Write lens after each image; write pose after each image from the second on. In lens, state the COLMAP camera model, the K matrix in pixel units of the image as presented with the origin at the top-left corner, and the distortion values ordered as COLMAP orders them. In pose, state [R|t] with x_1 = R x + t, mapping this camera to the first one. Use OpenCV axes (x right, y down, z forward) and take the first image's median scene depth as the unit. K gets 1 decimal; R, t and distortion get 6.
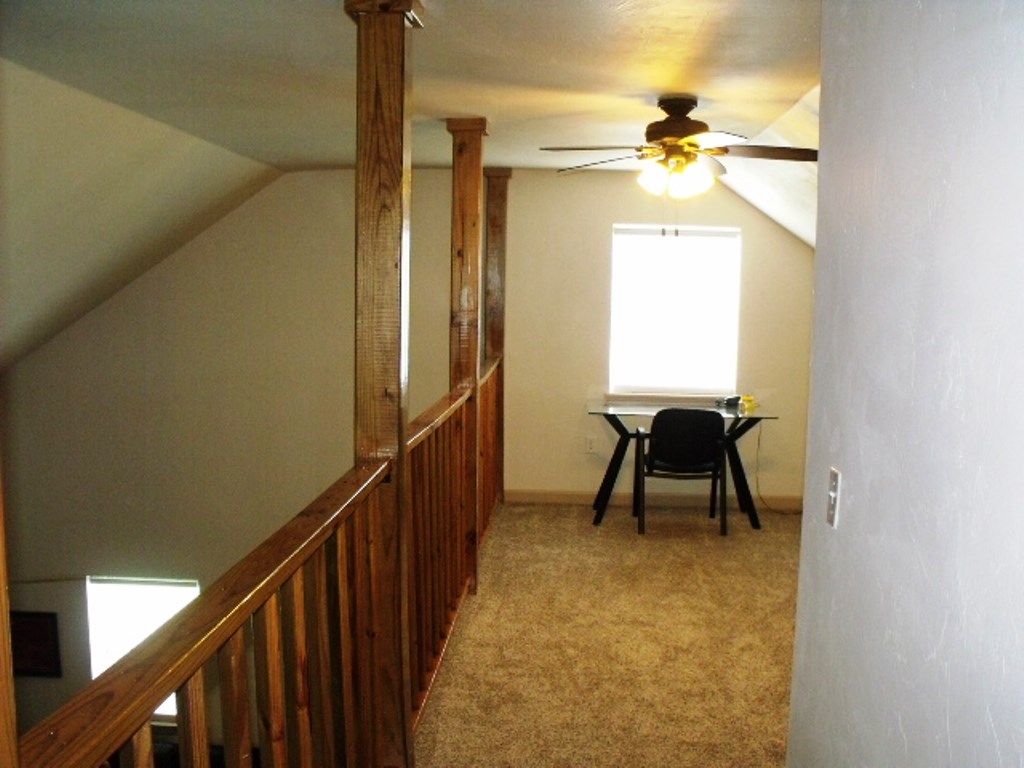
lens RADIAL K [[1007.7, 0, 542.2], [0, 1007.7, 414.4], [0, 0, 1]] dist [-0.217538, 0.232046]
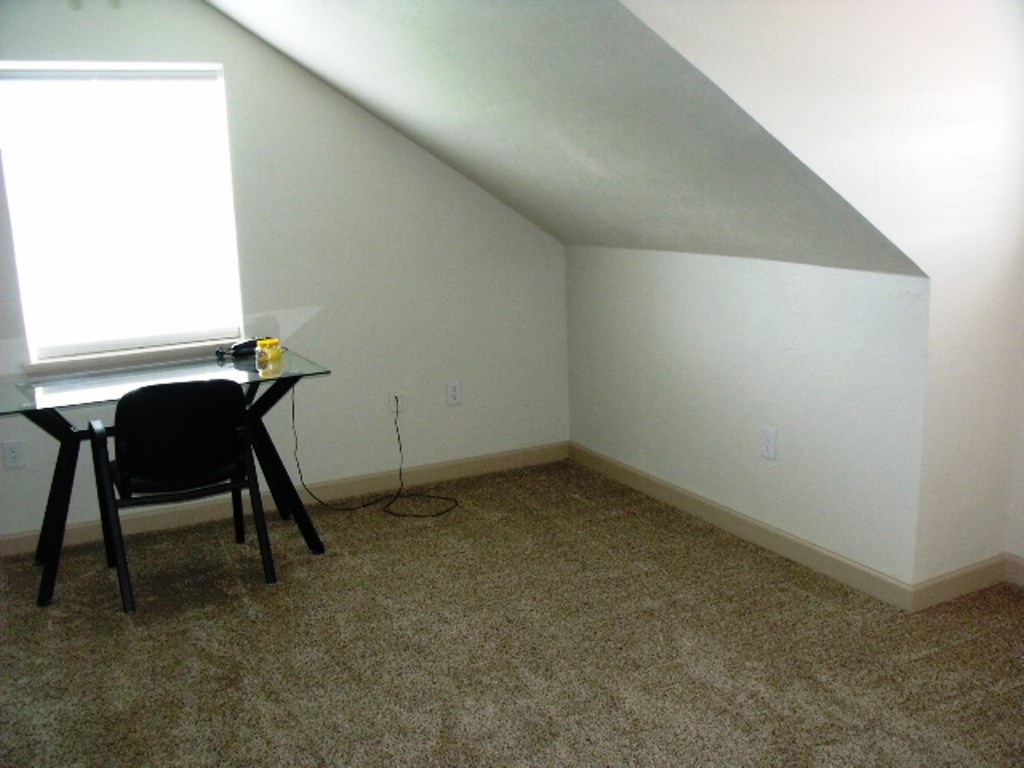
lens RADIAL K [[1007.7, 0, 542.2], [0, 1007.7, 414.4], [0, 0, 1]] dist [-0.217538, 0.232046]
pose [[0.859289, -0.162286, 0.485063, 0.049165], [0.110571, 0.984845, 0.133621, -0.035969], [-0.499396, -0.061185, 0.864210, 0.400377]]
